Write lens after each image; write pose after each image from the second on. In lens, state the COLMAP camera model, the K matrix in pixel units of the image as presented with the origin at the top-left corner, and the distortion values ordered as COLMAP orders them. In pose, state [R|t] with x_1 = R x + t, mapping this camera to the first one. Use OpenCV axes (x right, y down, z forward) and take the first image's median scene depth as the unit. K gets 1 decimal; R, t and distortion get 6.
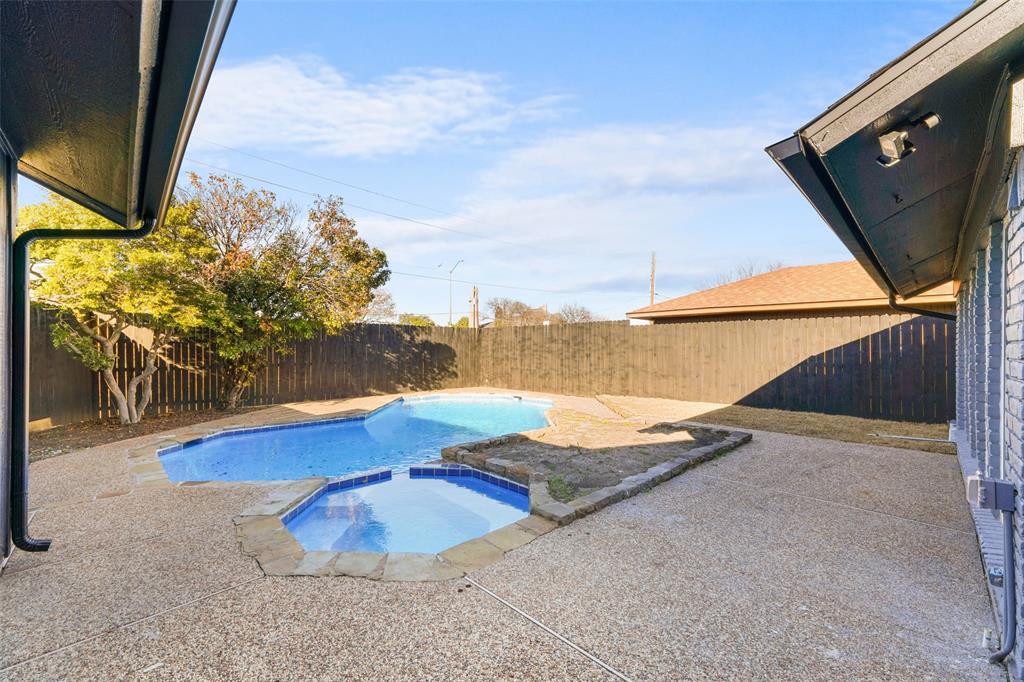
lens RADIAL K [[407.3, 0, 512.9], [0, 407.3, 347.6], [0, 0, 1]] dist [0.003100, -0.001059]
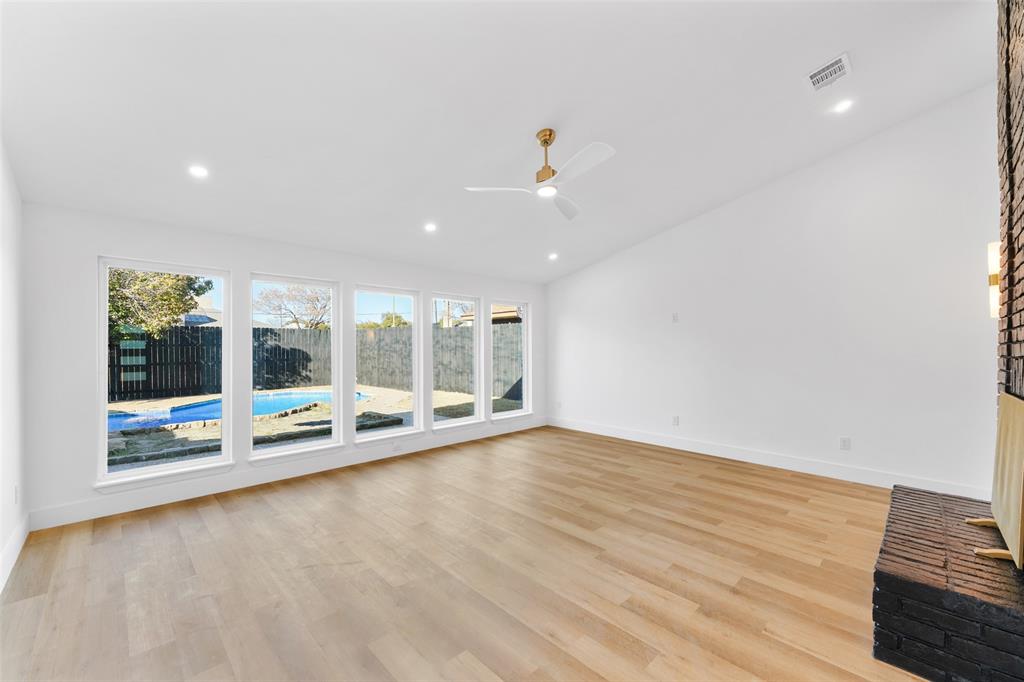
lens RADIAL K [[407.3, 0, 508.3], [0, 407.3, 346.3], [0, 0, 1]] dist [0.003100, -0.001059]
pose [[0.999909, -0.005147, 0.012487, 0.395304], [0.005144, 0.999987, 0.000319, -0.002648], [-0.012488, -0.000255, 0.999922, -0.103583]]
